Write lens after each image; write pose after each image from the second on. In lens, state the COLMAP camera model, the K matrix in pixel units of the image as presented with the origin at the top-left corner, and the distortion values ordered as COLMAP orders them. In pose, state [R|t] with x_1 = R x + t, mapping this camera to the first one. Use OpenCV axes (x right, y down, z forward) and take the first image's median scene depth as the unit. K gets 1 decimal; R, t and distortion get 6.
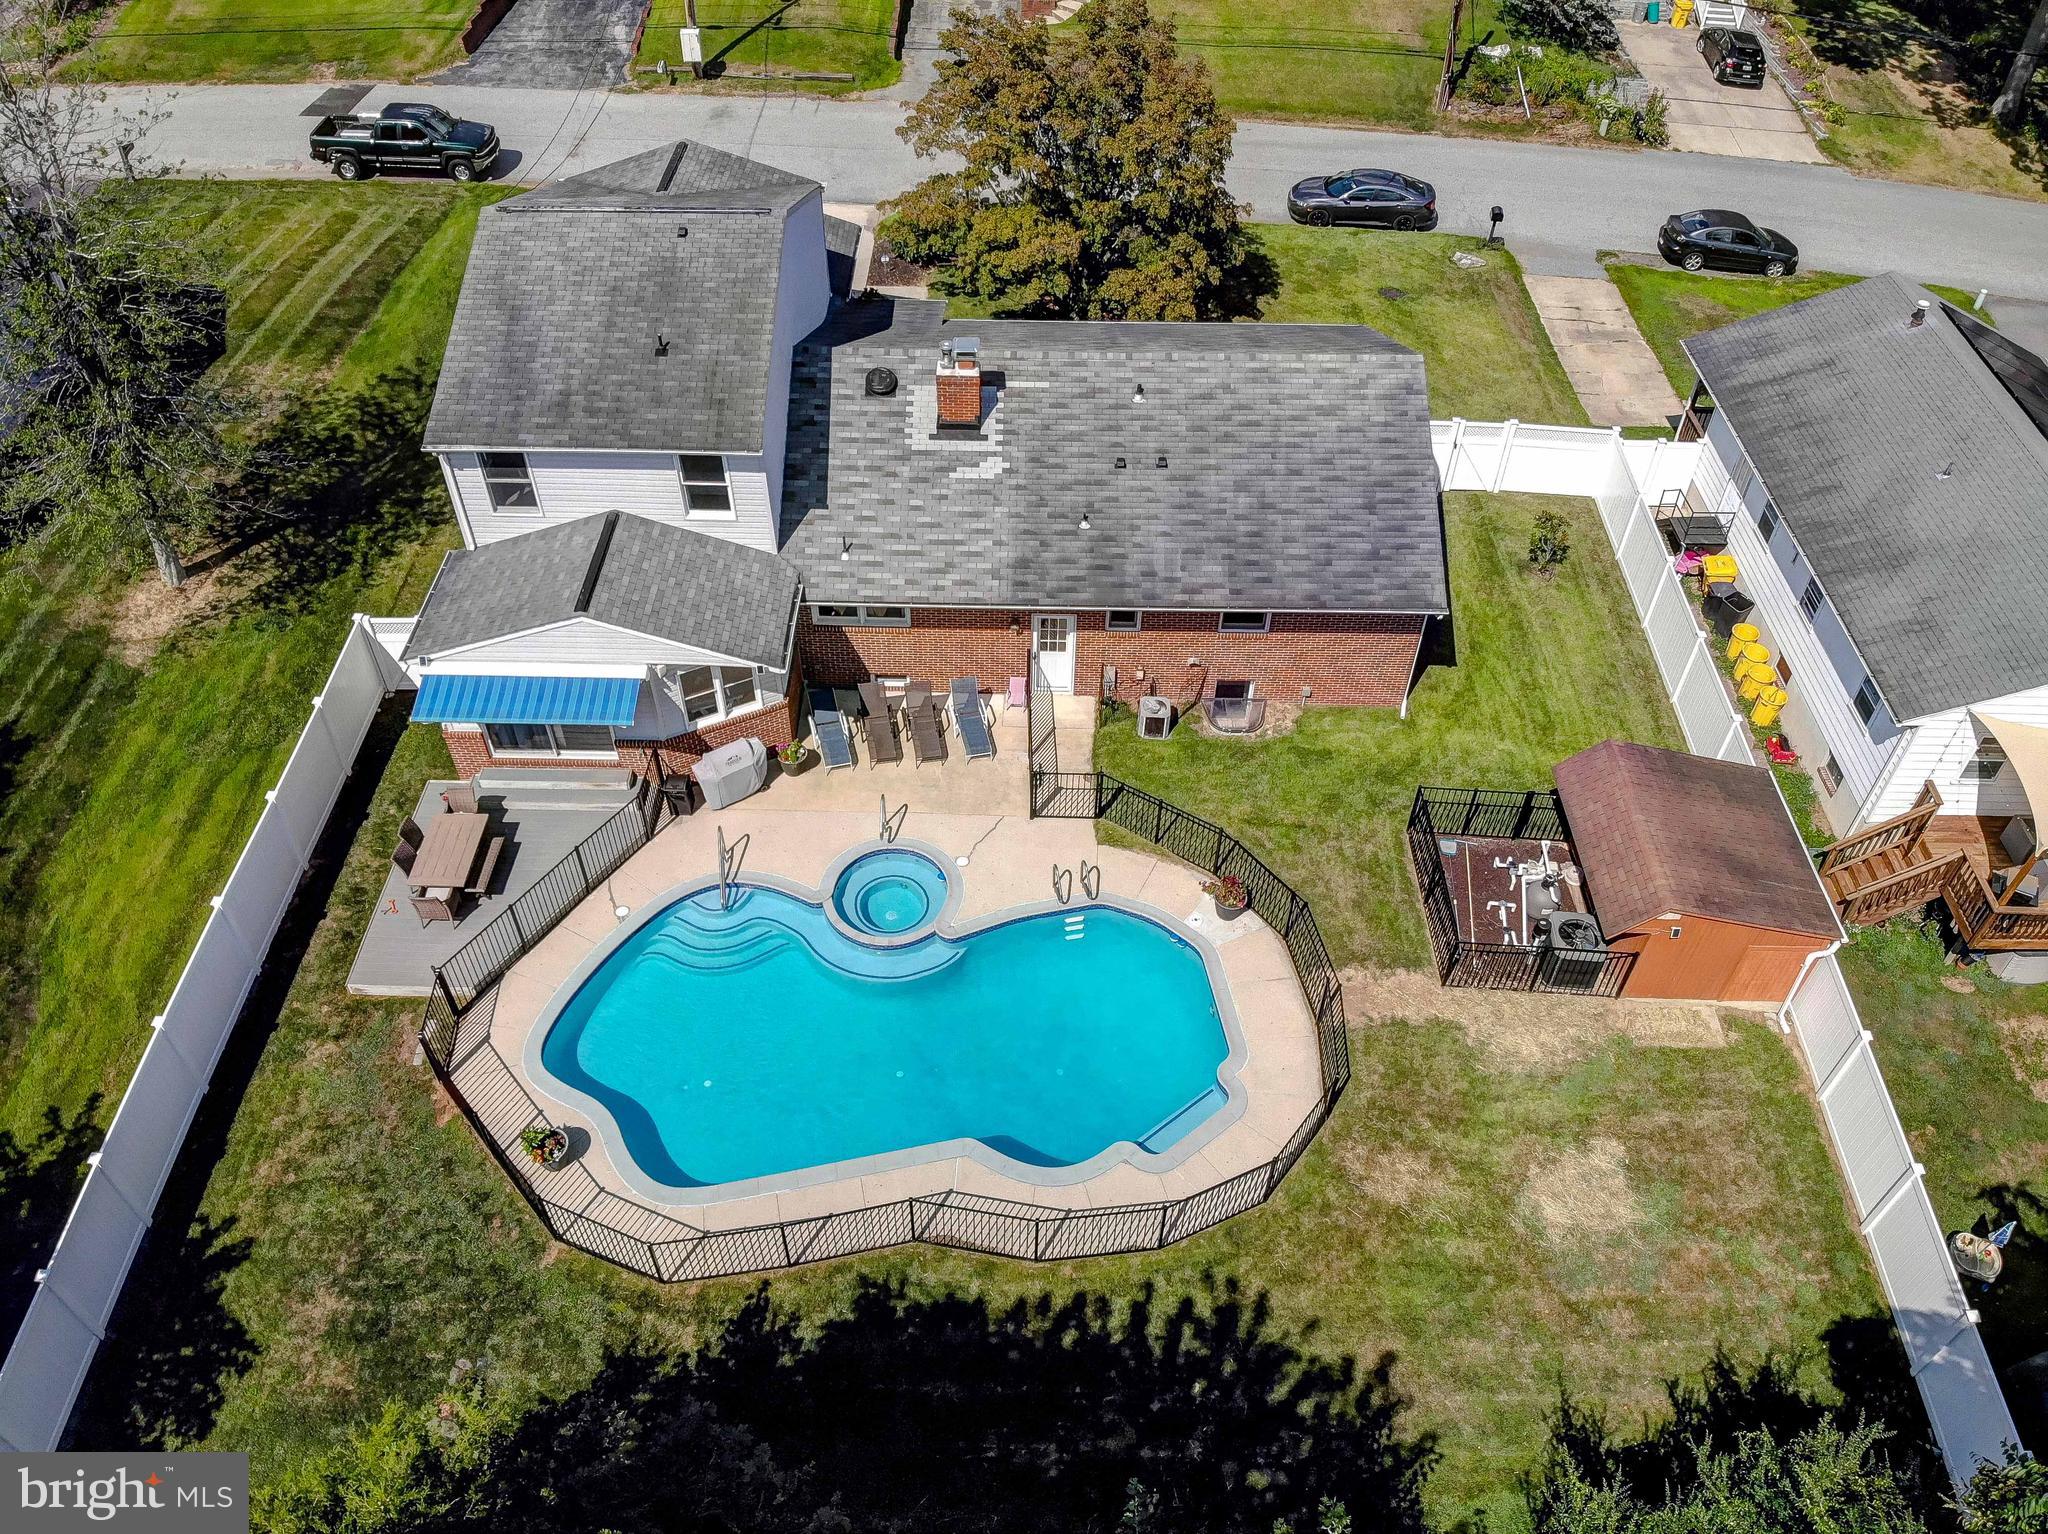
lens RADIAL K [[1508.0, 0, 1023.3], [0, 1508.0, 765.1], [0, 0, 1]] dist [0.044718, -0.152029]
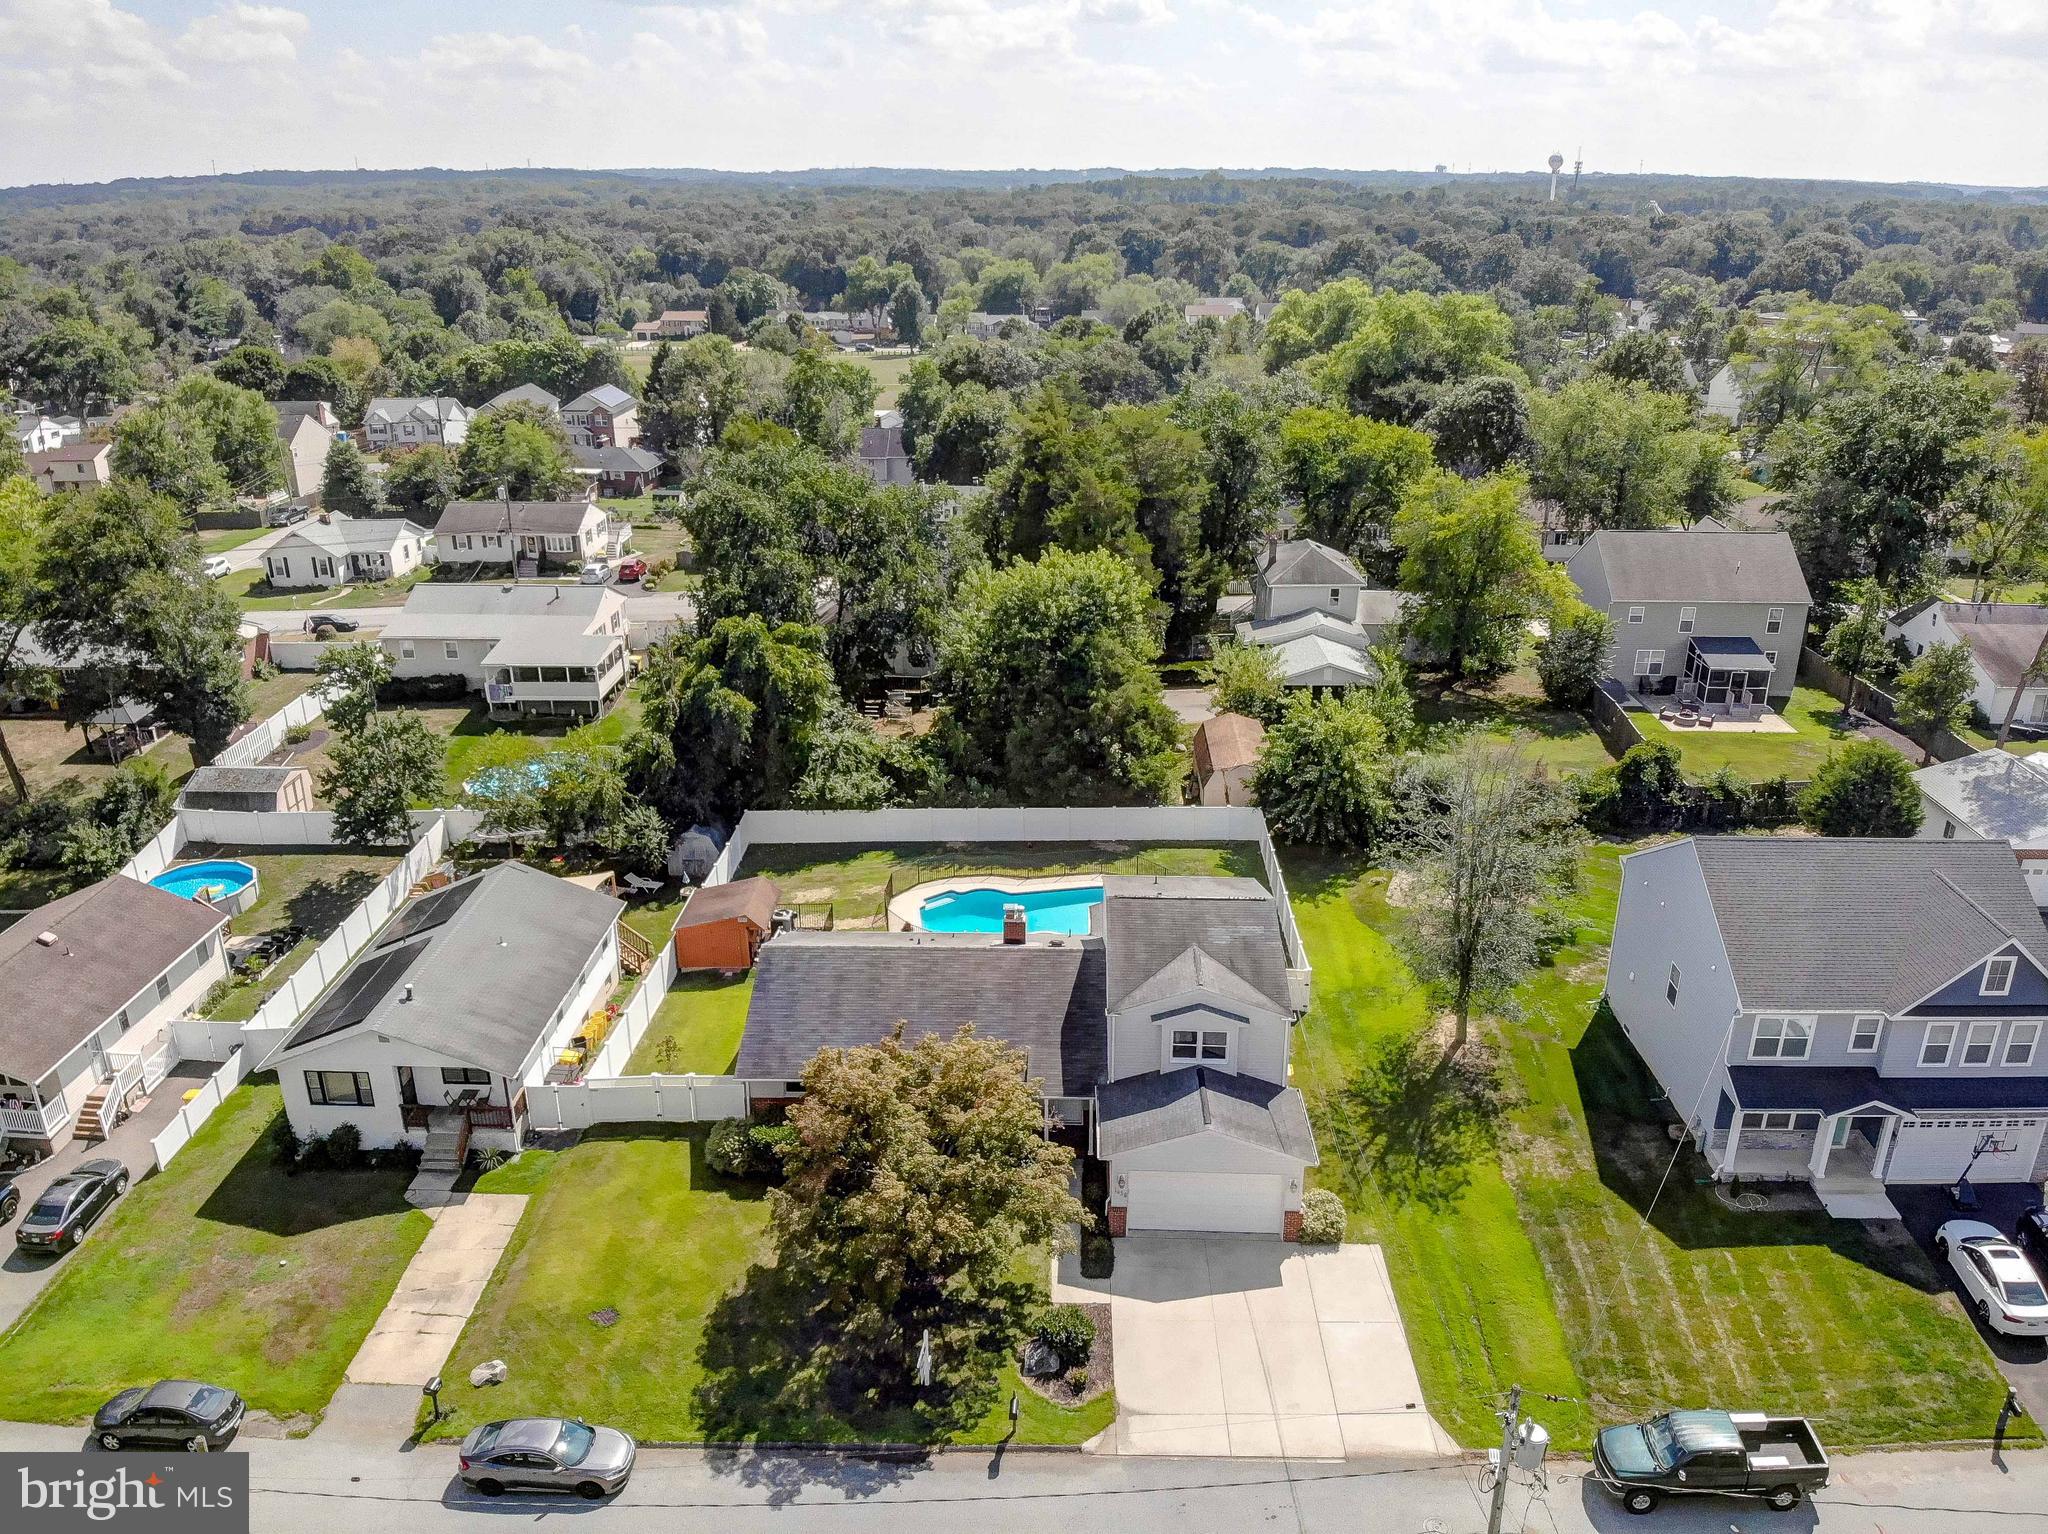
lens RADIAL K [[1508.0, 0, 1025.2], [0, 1508.0, 755.8], [0, 0, 1]] dist [0.044718, -0.152029]
pose [[-0.999842, -0.010896, 0.014026, -0.084070], [0.008318, 0.410487, 0.911829, -2.204273], [-0.015693, 0.911801, -0.410331, 1.678264]]
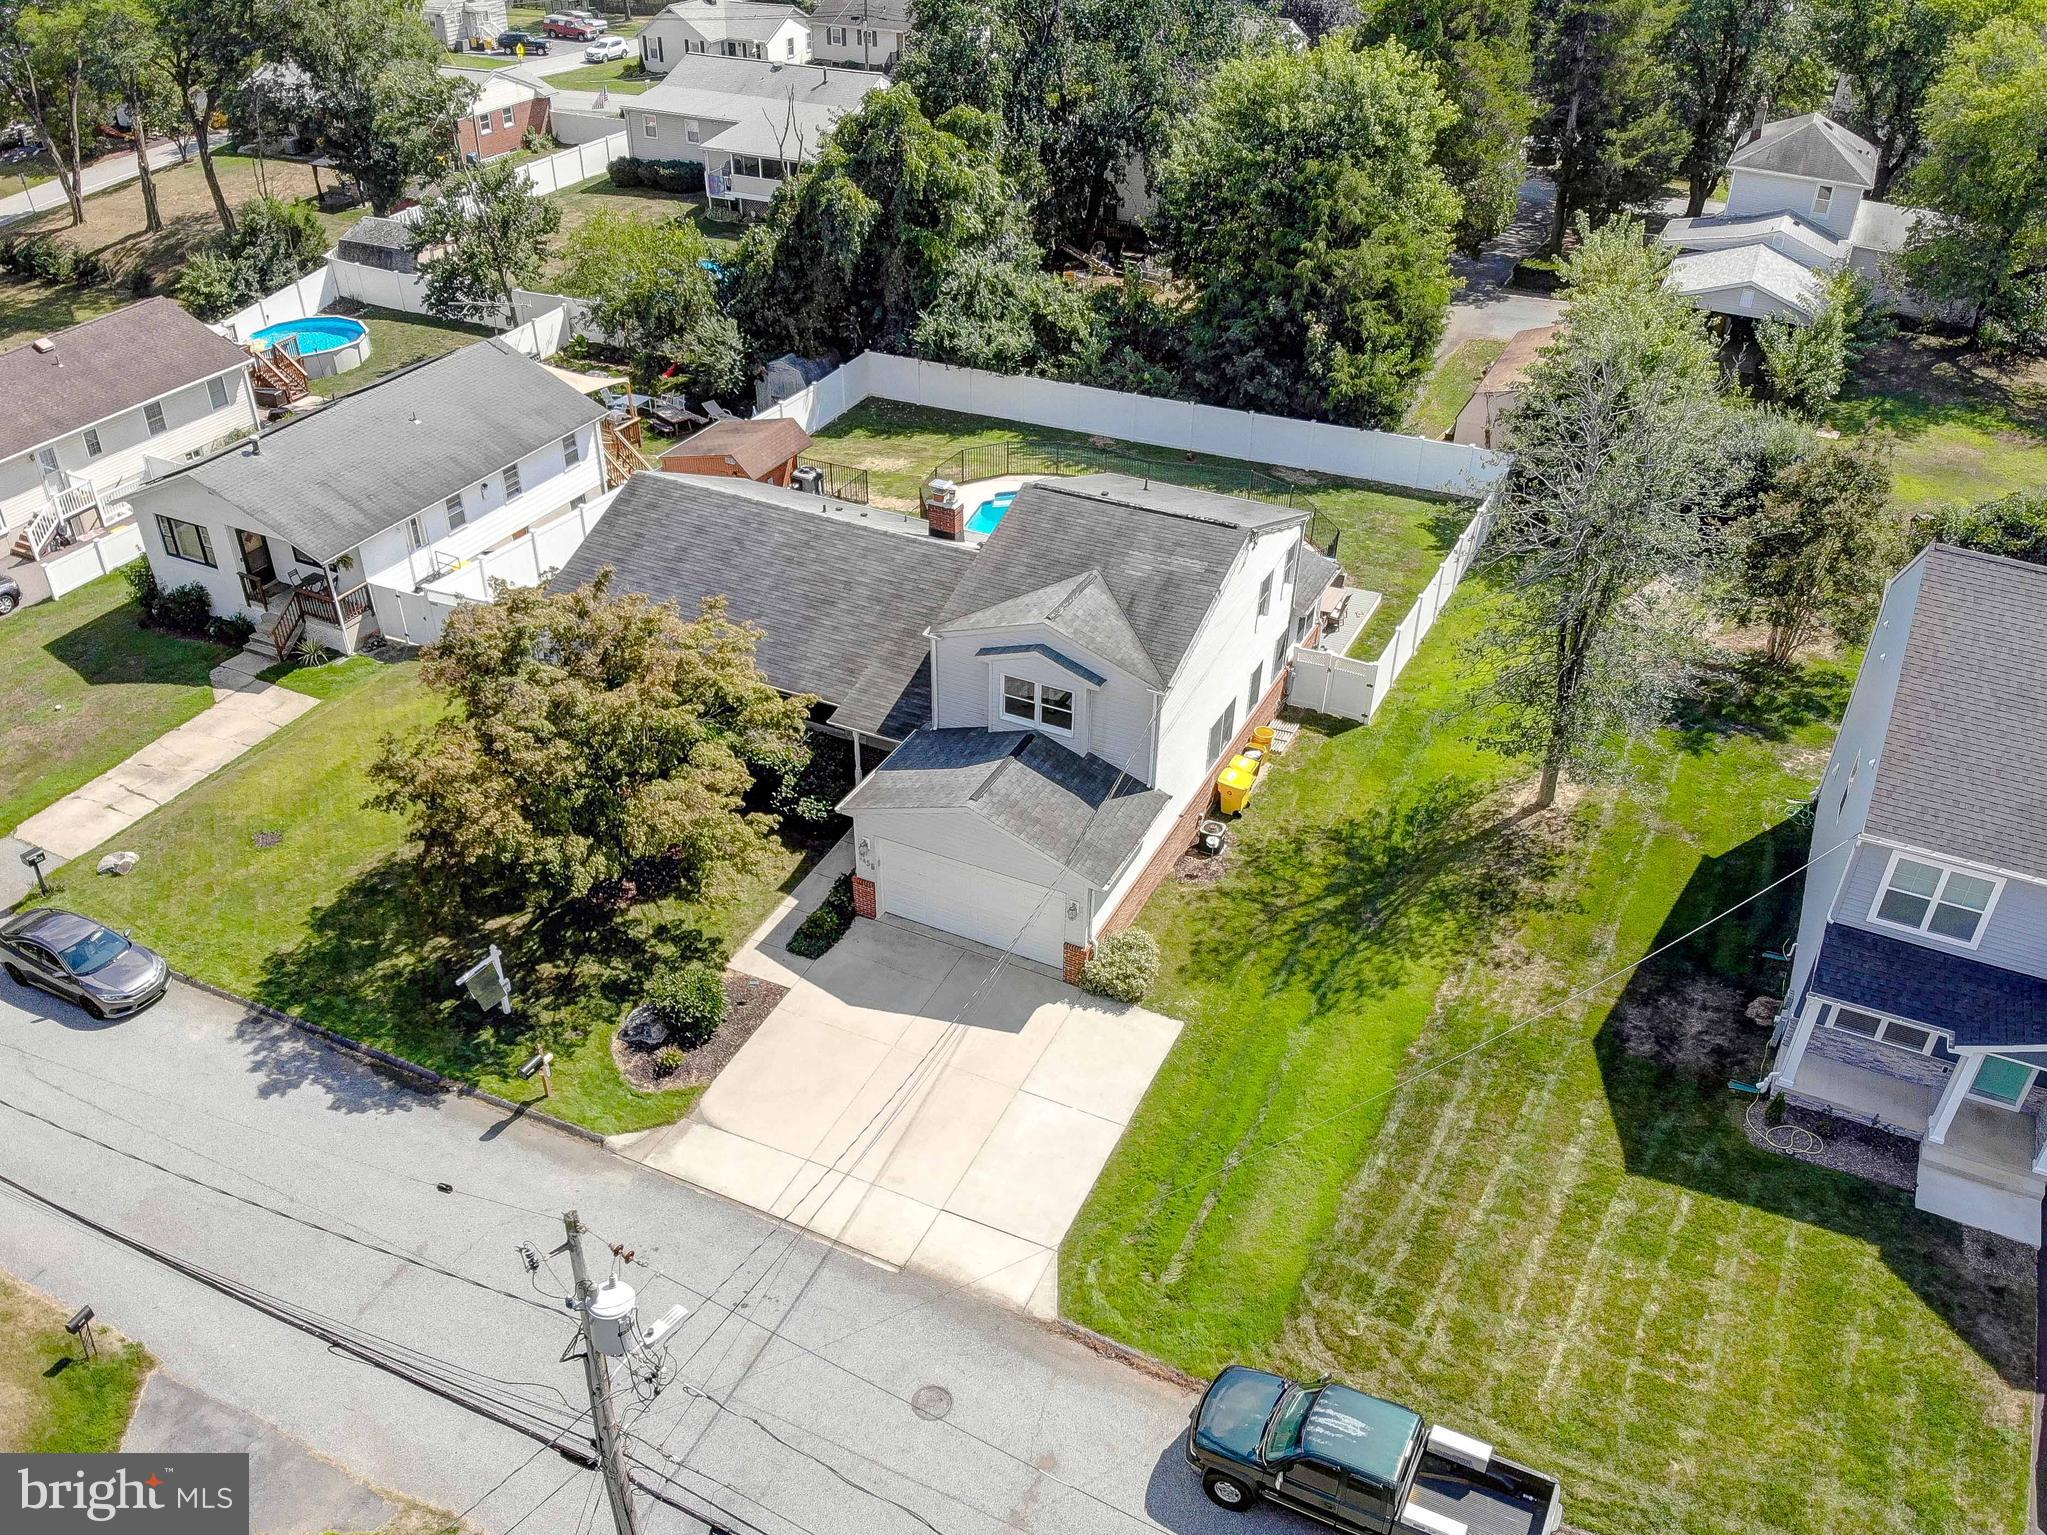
lens RADIAL K [[1642.7, 0, 1029.8], [0, 1642.7, 829.7], [0, 0, 1]] dist [0.025000, -0.128777]
pose [[-0.908143, -0.258293, 0.329486, -0.730163], [0.279486, 0.211930, 0.936469, -1.689603], [-0.311711, 0.942534, -0.120274, 1.524095]]
